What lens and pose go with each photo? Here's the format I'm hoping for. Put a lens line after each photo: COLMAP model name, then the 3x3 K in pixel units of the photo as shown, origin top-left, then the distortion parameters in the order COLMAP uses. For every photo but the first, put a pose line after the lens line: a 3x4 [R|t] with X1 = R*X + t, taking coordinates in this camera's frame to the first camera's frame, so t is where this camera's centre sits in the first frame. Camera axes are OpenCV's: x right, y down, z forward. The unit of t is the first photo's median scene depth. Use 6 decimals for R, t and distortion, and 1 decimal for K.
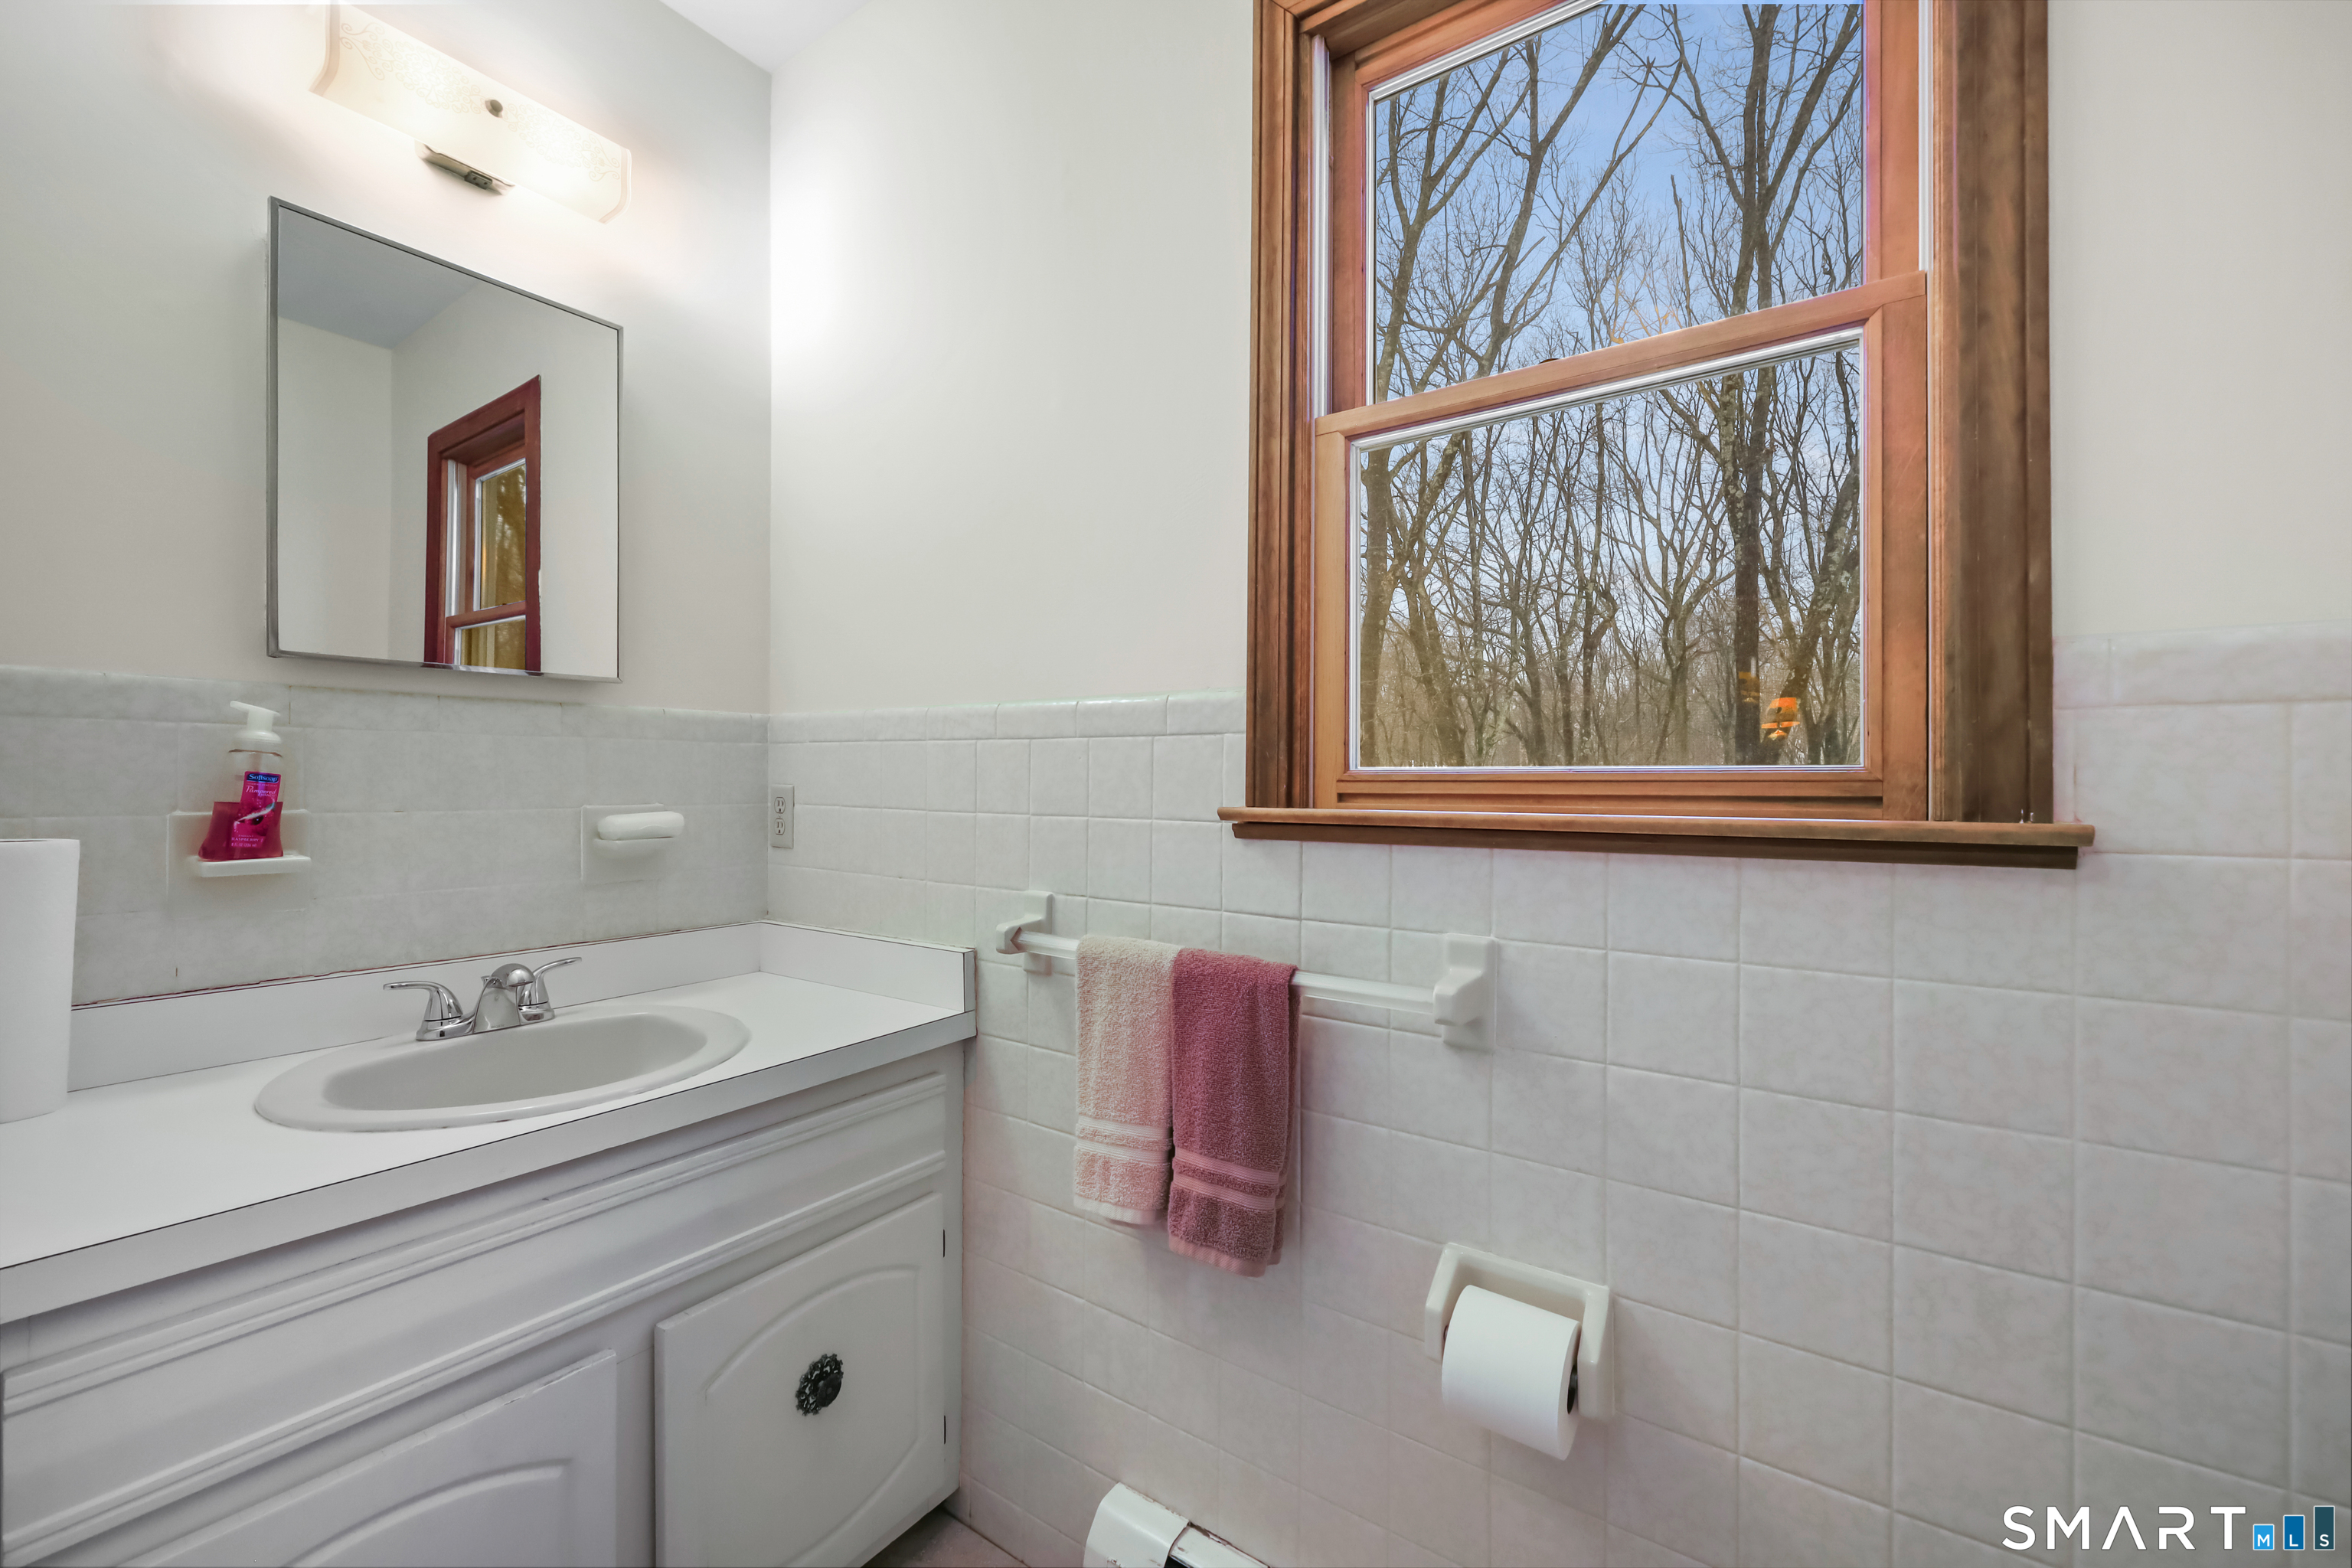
lens RADIAL K [[948.0, 0, 1177.6], [0, 948.0, 773.0], [0, 0, 1]] dist [0.004333, -0.000786]
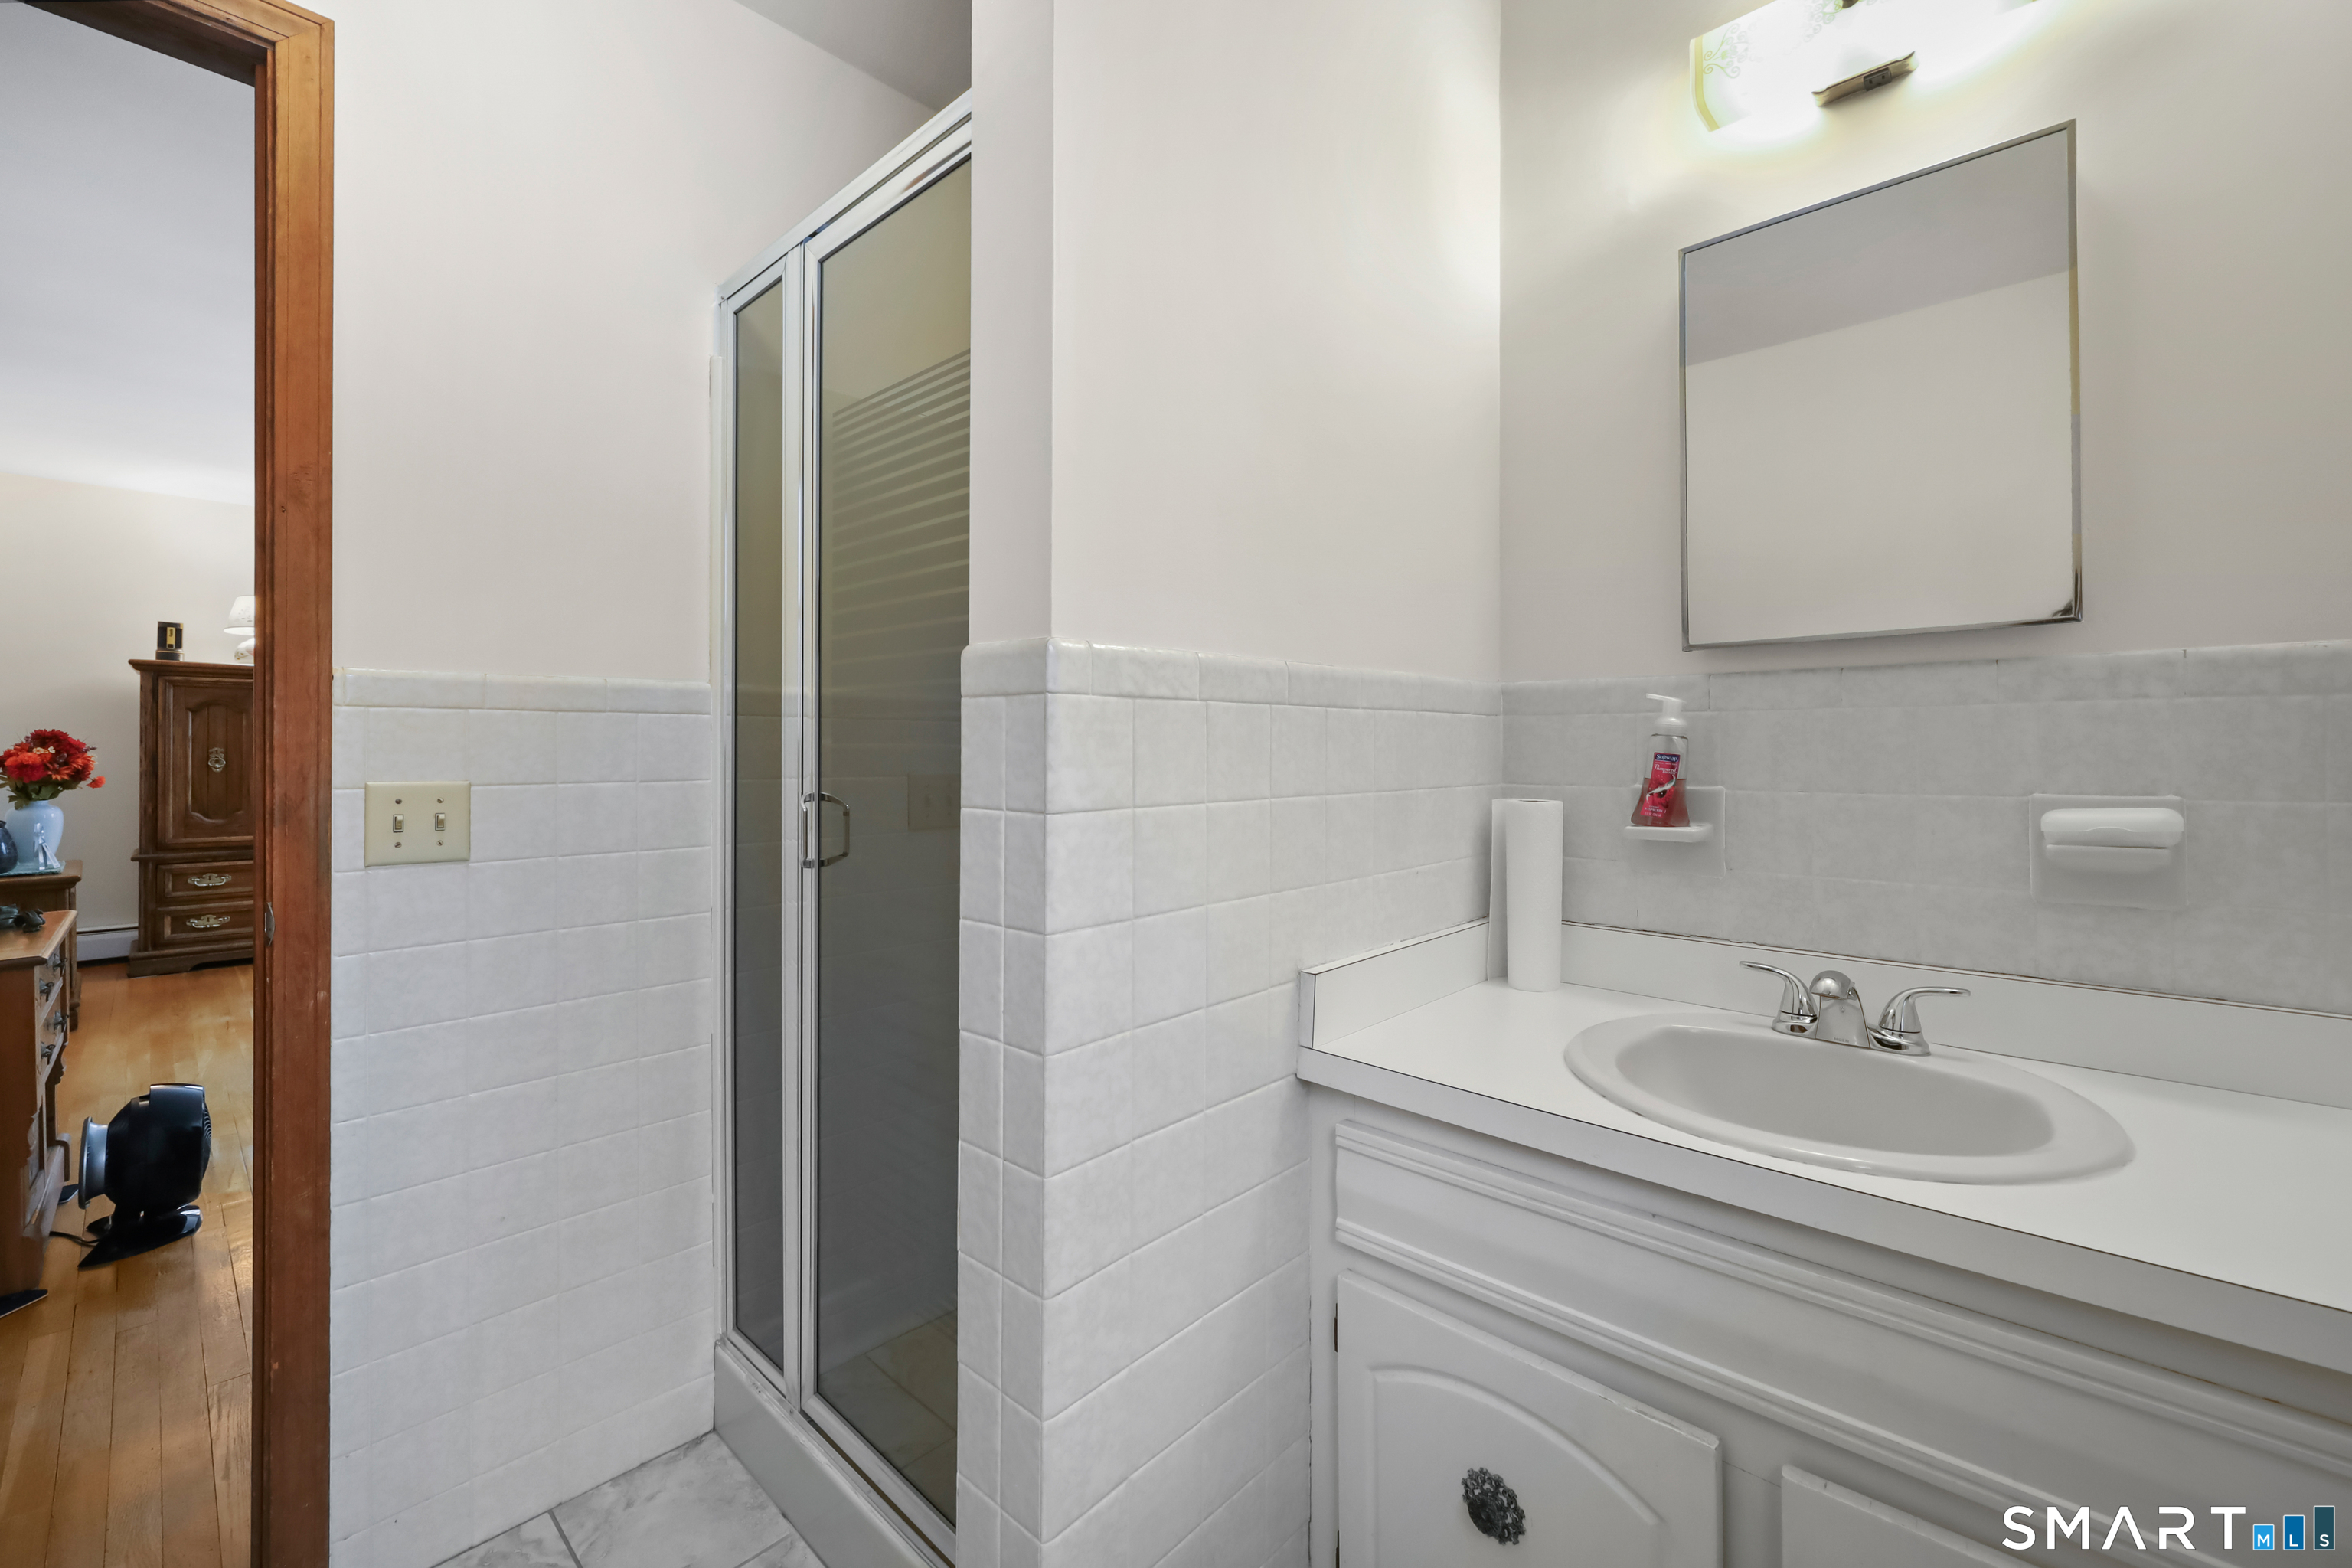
lens RADIAL K [[948.0, 0, 1143.3], [0, 948.0, 737.5], [0, 0, 1]] dist [0.004333, -0.000786]
pose [[-0.144035, -0.017826, -0.989412, 0.280844], [0.010457, 0.999755, -0.019534, -0.003284], [0.989517, -0.013160, -0.143813, 0.549261]]
